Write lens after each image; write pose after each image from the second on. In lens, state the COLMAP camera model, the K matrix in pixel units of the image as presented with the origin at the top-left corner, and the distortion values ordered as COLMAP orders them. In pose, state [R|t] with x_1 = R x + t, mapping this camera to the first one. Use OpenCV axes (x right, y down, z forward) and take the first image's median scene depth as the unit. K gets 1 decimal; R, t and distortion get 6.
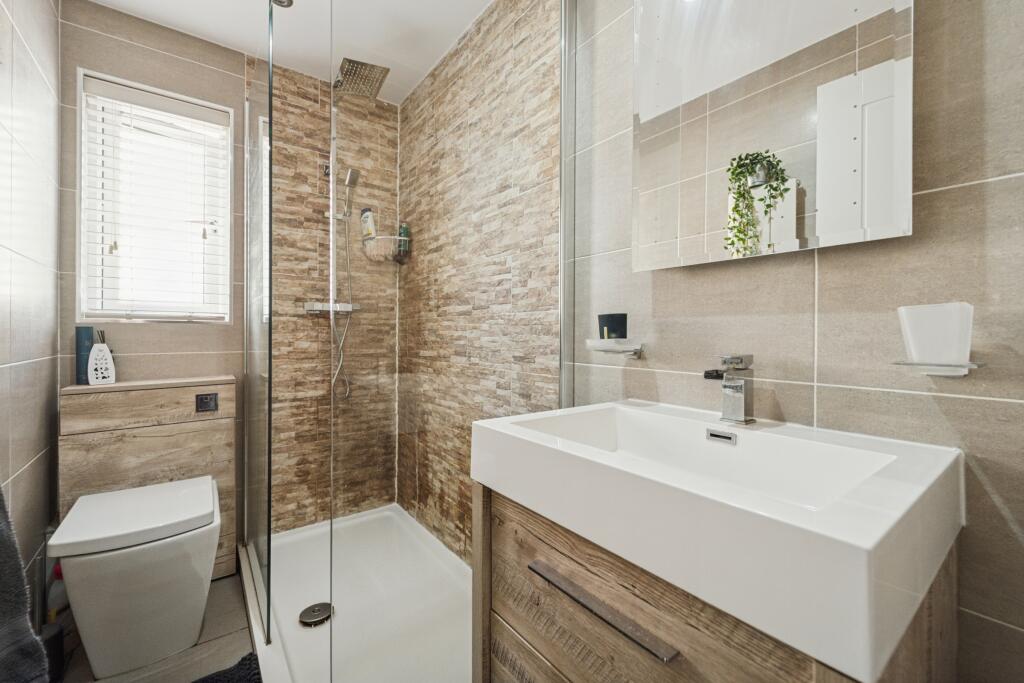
lens RADIAL K [[415.3, 0, 513.1], [0, 415.3, 336.3], [0, 0, 1]] dist [-0.002109, -0.000631]
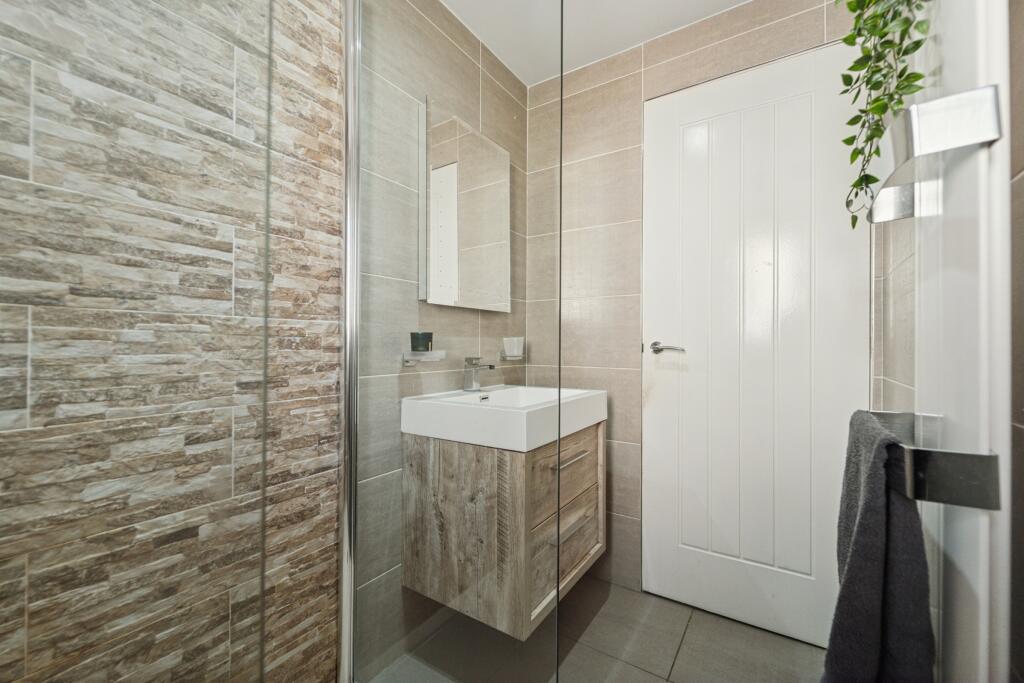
lens RADIAL K [[415.3, 0, 513.3], [0, 415.3, 341.8], [0, 0, 1]] dist [-0.002109, -0.000631]
pose [[-0.339038, -0.004005, 0.940764, -0.729515], [-0.003781, 0.999989, 0.002895, -0.019276], [-0.940765, -0.002576, -0.339049, 0.785301]]
